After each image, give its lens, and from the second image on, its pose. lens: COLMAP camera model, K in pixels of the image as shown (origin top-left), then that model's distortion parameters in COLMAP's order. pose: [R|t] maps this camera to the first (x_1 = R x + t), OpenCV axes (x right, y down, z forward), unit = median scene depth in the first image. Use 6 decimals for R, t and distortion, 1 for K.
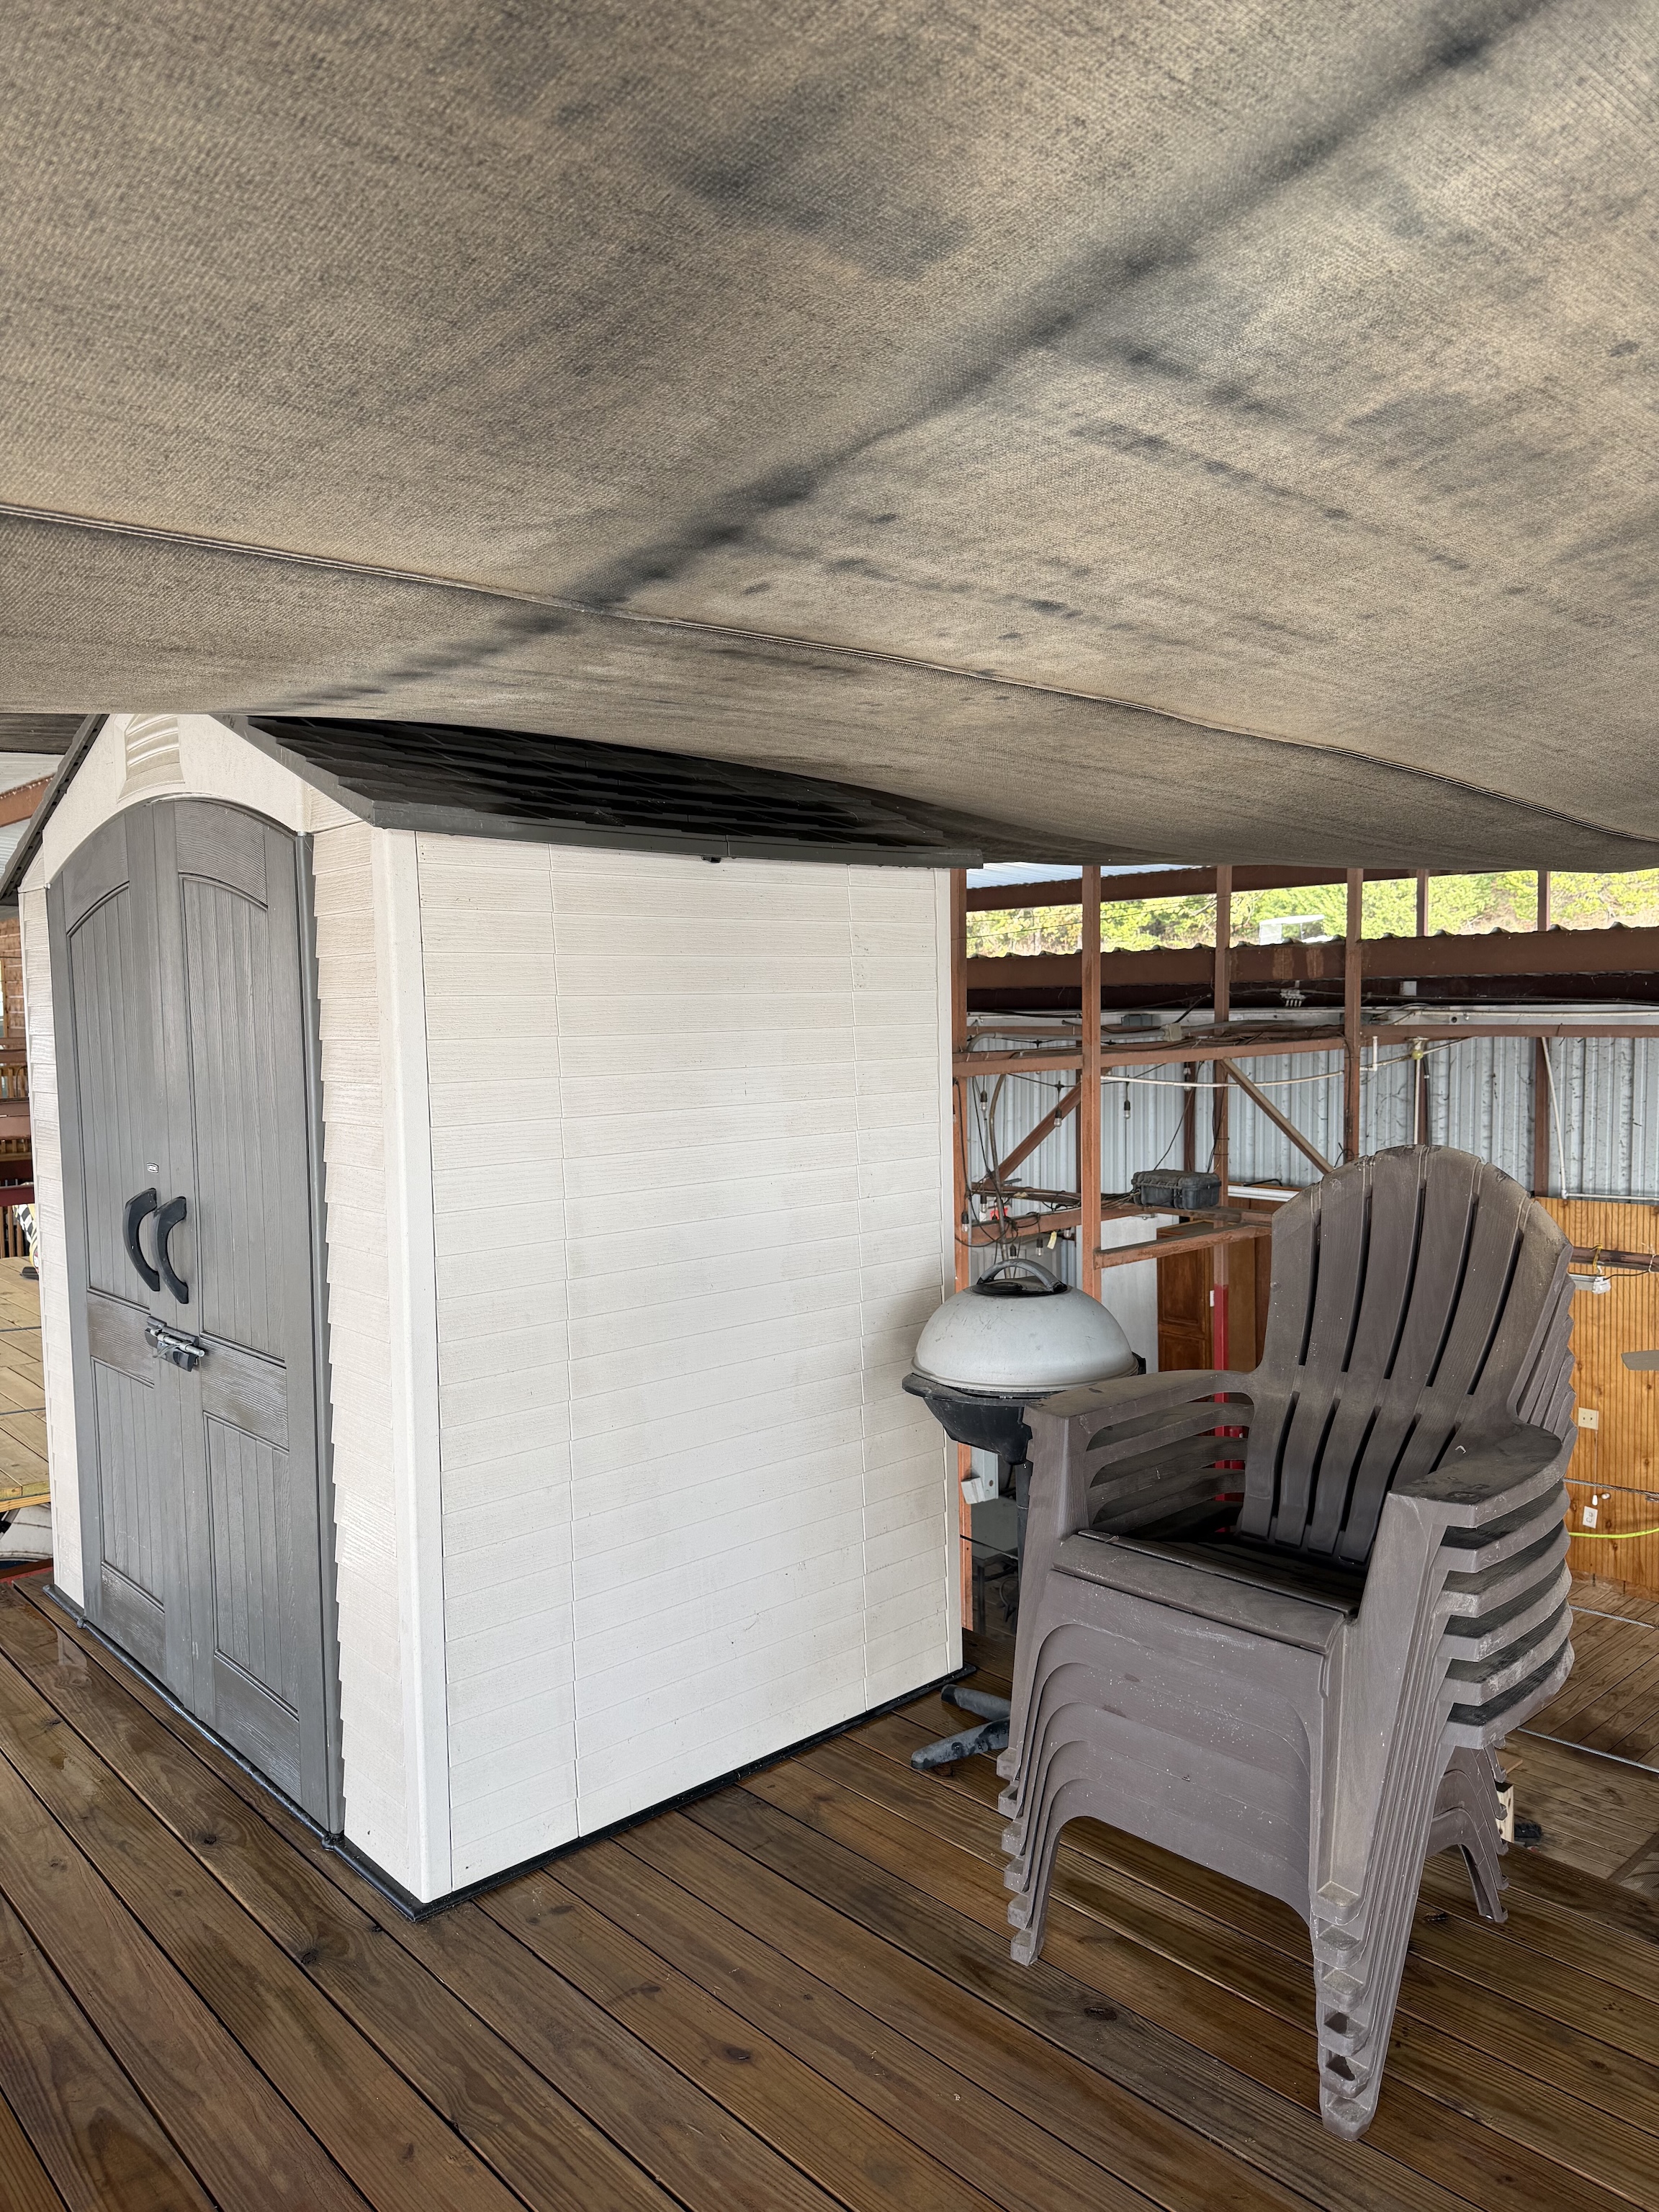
lens RADIAL K [[1583.8, 0, 829.5], [0, 1583.8, 1106.0], [0, 0, 1]] dist [0.015249, -0.001612]
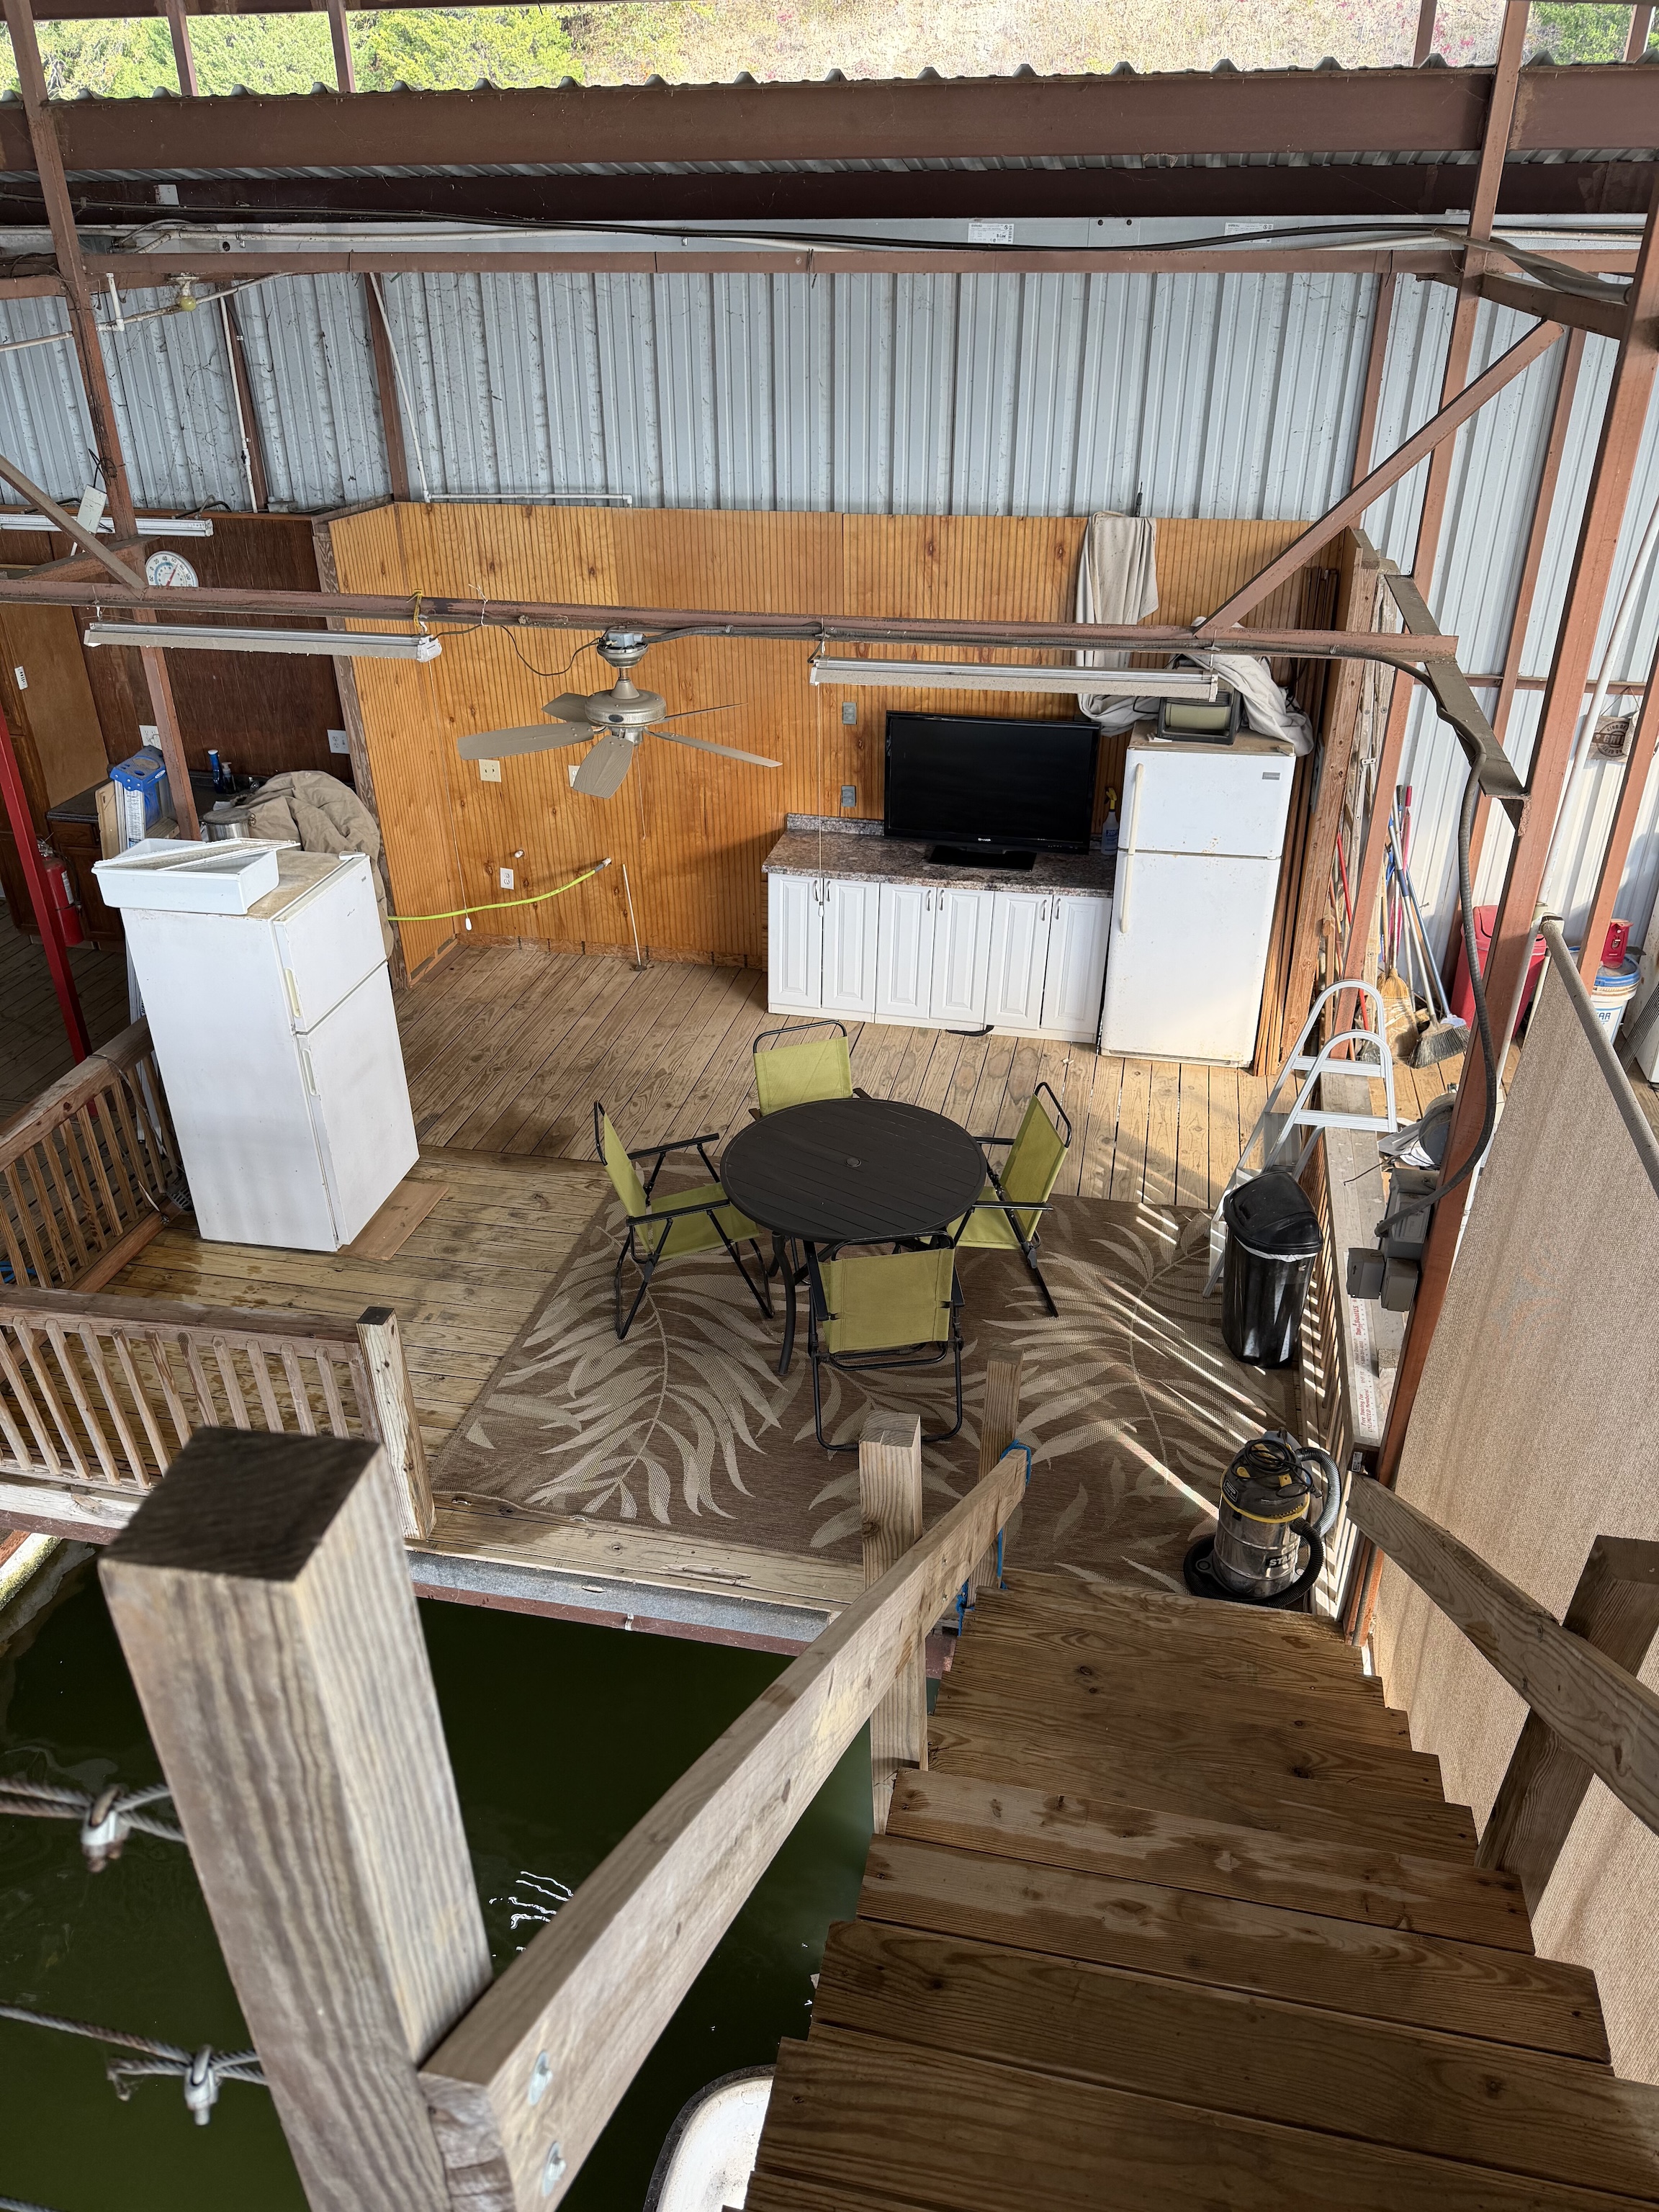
lens RADIAL K [[1539.7, 0, 824.2], [0, 1539.7, 1112.6], [0, 0, 1]] dist [0.176465, -0.339004]
pose [[0.815067, -0.274735, 0.510085, 0.134281], [0.033981, 0.901572, 0.431293, -0.000506], [-0.578370, -0.334199, 0.744177, 0.184192]]
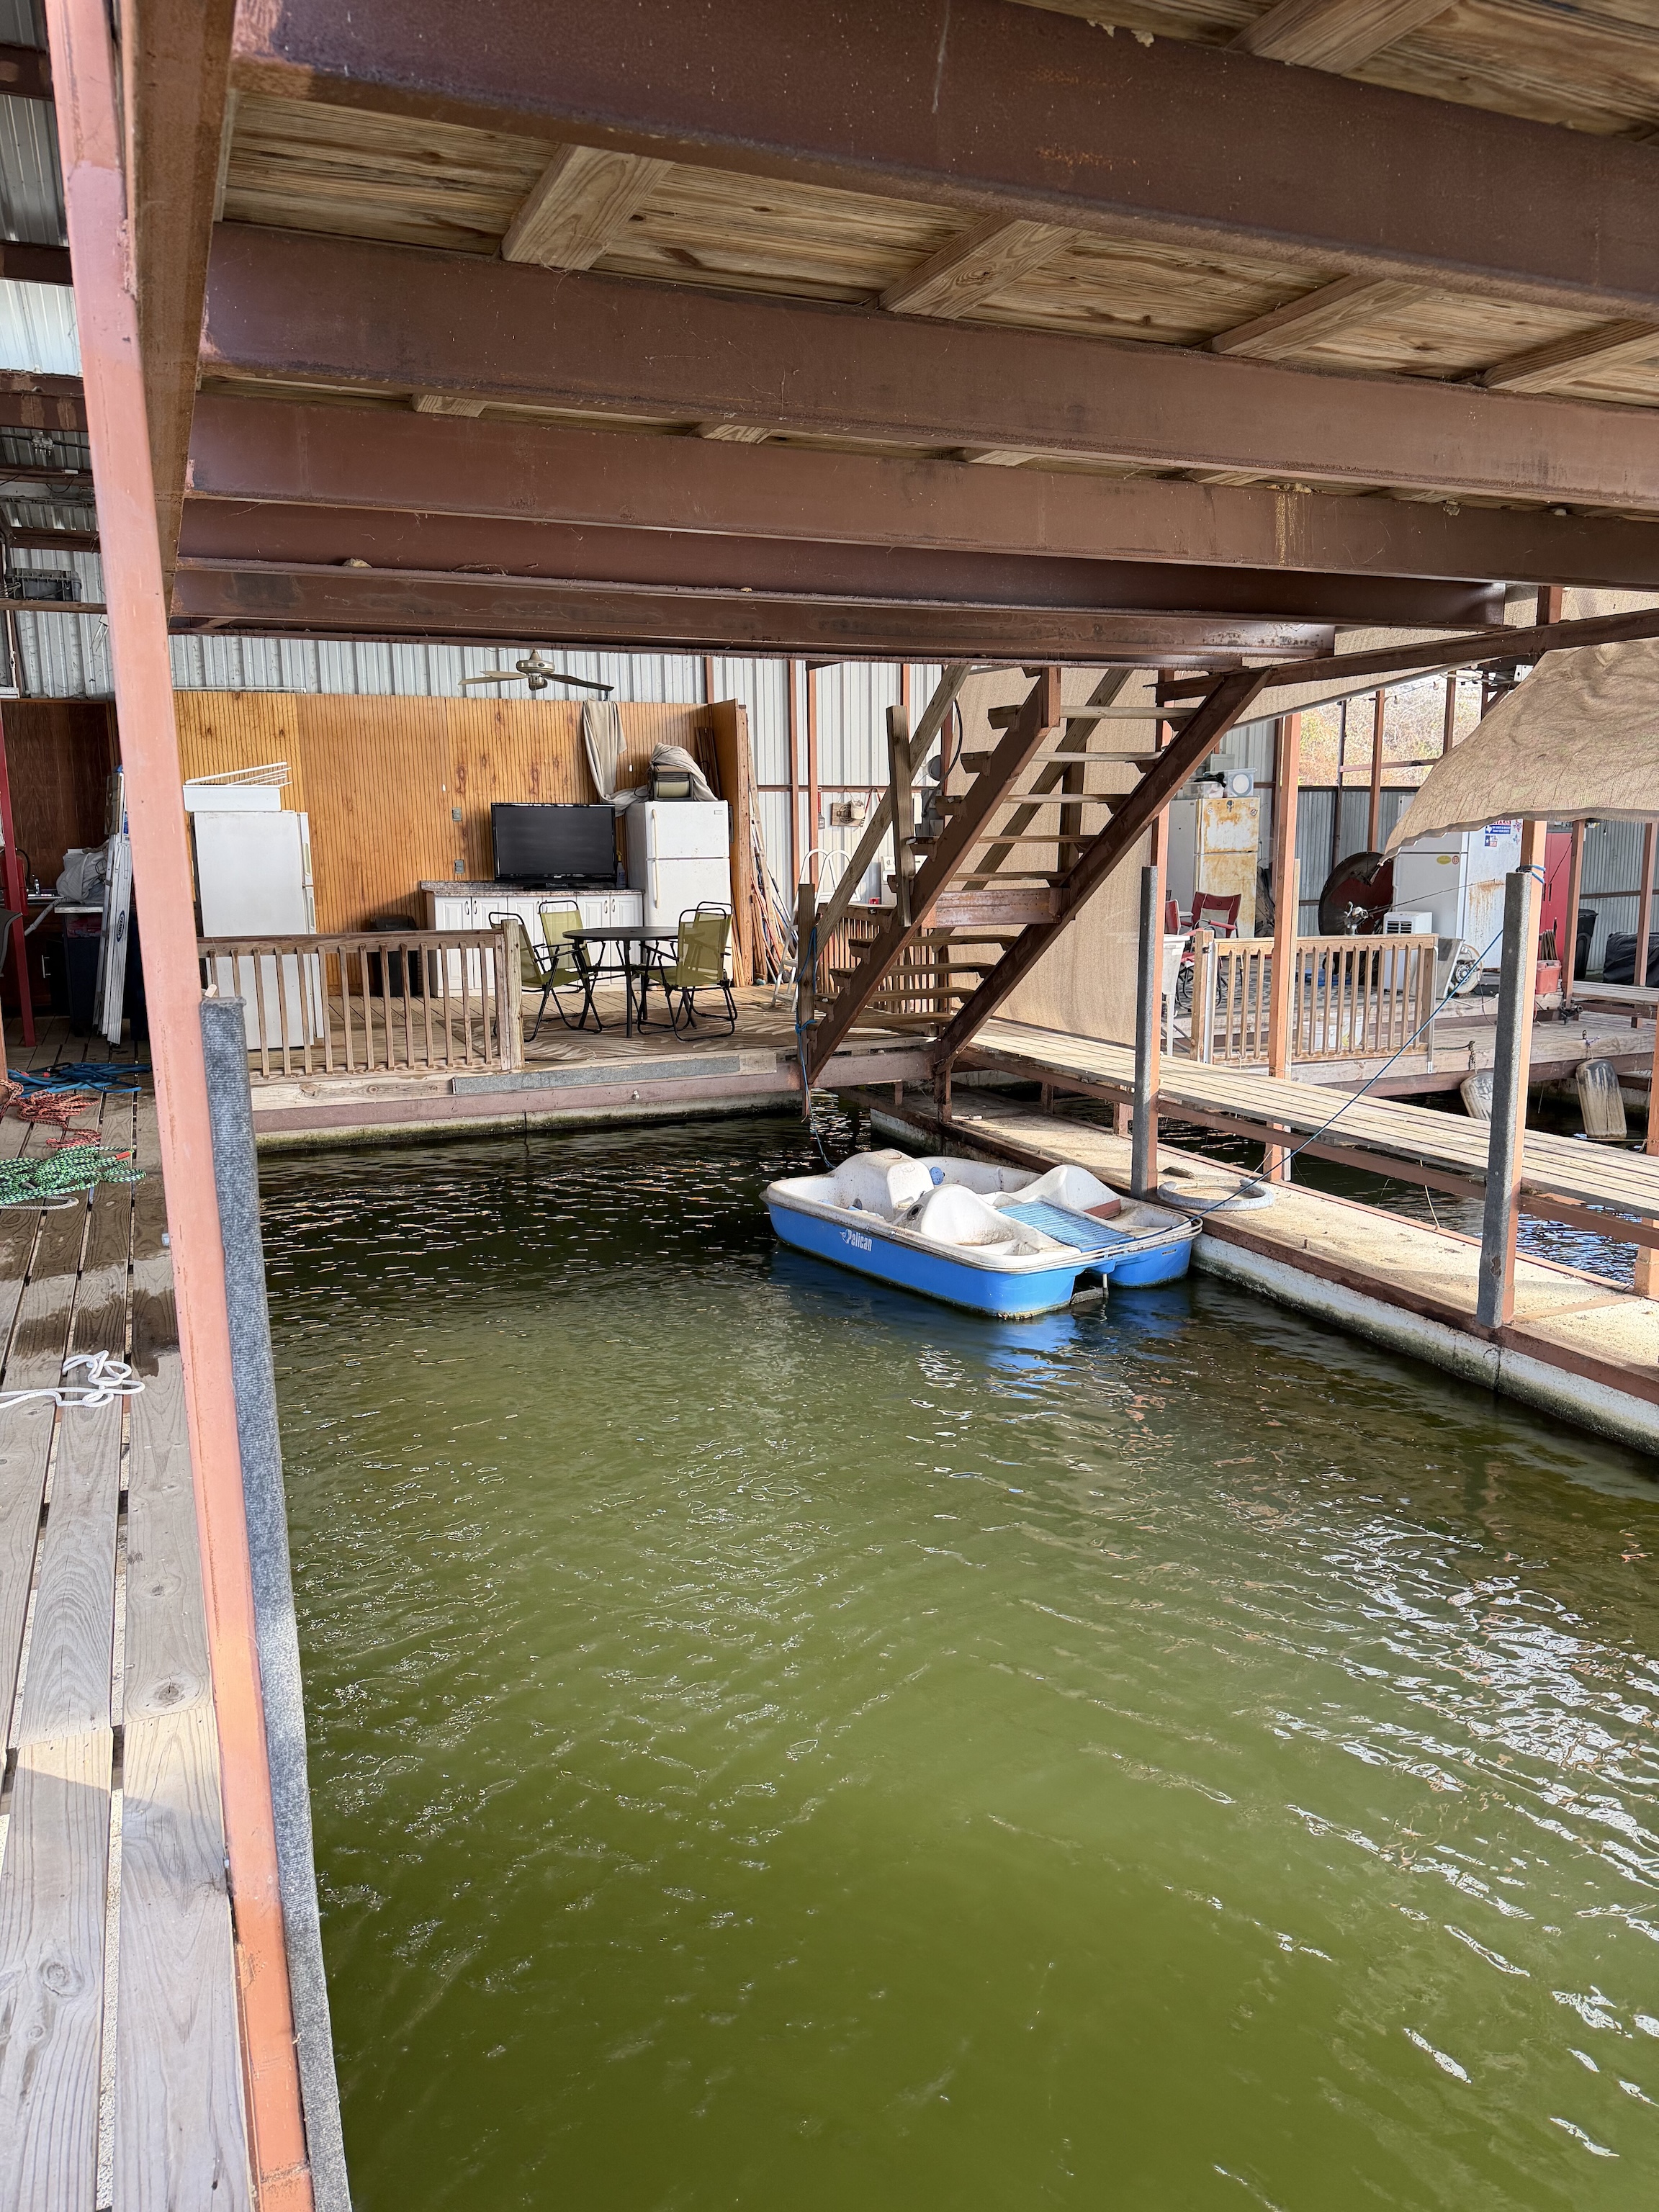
lens RADIAL K [[1539.7, 0, 824.2], [0, 1539.7, 1112.6], [0, 0, 1]] dist [0.176465, -0.339004]
pose [[0.329949, -0.157131, 0.930830, -0.570529], [0.068843, 0.987429, 0.142282, 0.248082], [-0.941485, 0.017135, 0.336618, 0.107175]]
